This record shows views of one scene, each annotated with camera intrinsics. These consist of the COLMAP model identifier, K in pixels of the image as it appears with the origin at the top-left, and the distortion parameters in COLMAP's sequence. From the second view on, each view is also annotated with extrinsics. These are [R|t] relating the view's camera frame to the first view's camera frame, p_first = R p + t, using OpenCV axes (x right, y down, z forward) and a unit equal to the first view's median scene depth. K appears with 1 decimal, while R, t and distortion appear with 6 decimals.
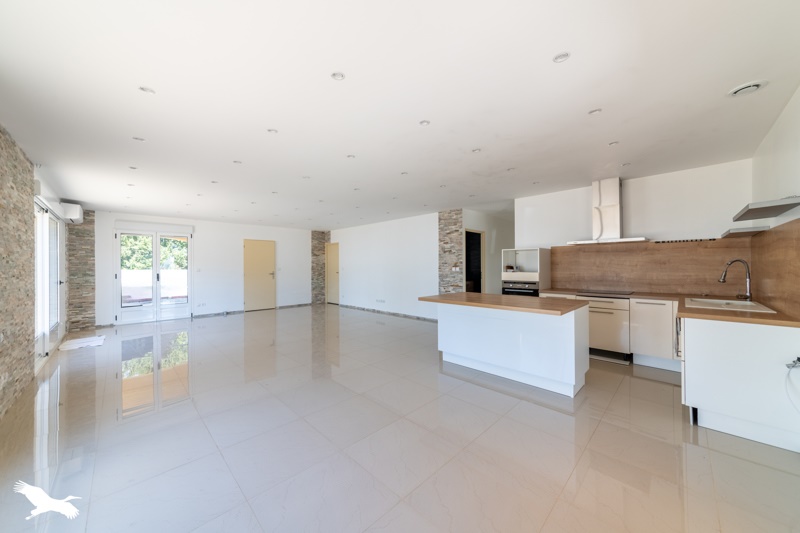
lens RADIAL K [[285.7, 0, 400.7], [0, 285.7, 266.3], [0, 0, 1]] dist [-0.000804, -0.000051]
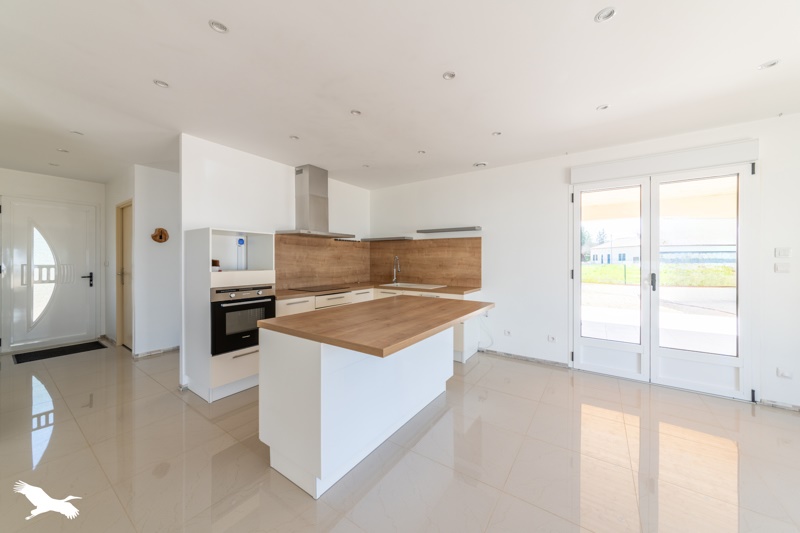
lens RADIAL K [[285.7, 0, 399.8], [0, 285.7, 263.6], [0, 0, 1]] dist [-0.000804, -0.000051]
pose [[-0.182231, -0.008104, 0.983222, -0.238767], [-0.004745, 0.999962, 0.007362, 0.000987], [-0.983244, -0.003324, -0.182262, 0.887609]]
